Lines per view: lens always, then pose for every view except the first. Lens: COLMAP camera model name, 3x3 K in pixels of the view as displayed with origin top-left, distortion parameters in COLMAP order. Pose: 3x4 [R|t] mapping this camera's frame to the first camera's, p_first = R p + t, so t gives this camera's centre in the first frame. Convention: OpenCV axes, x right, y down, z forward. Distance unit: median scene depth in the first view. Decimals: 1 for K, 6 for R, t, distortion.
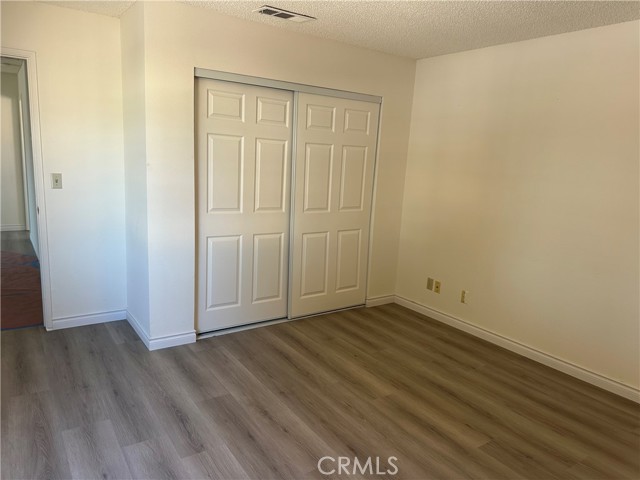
lens RADIAL K [[451.9, 0, 320.0], [0, 451.9, 240.0], [0, 0, 1]] dist [-0.003456, -0.000488]
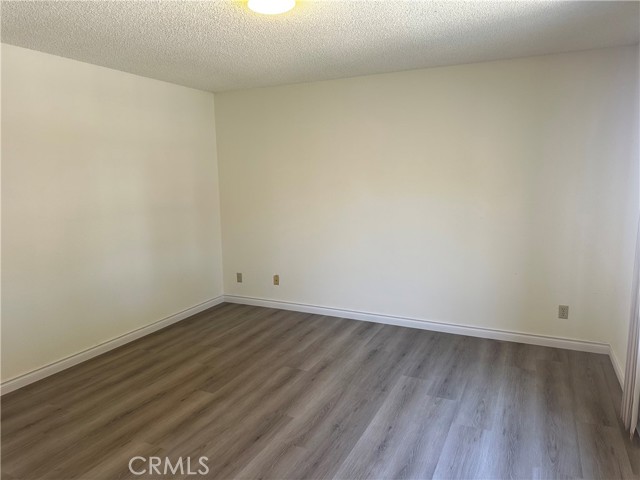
lens RADIAL K [[451.9, 0, 320.0], [0, 451.9, 240.0], [0, 0, 1]] dist [-0.003456, -0.000488]
pose [[-0.492447, -0.175674, 0.852428, -0.724765], [0.142518, 0.949921, 0.278099, -0.246899], [-0.858594, 0.258435, -0.442749, 1.015927]]
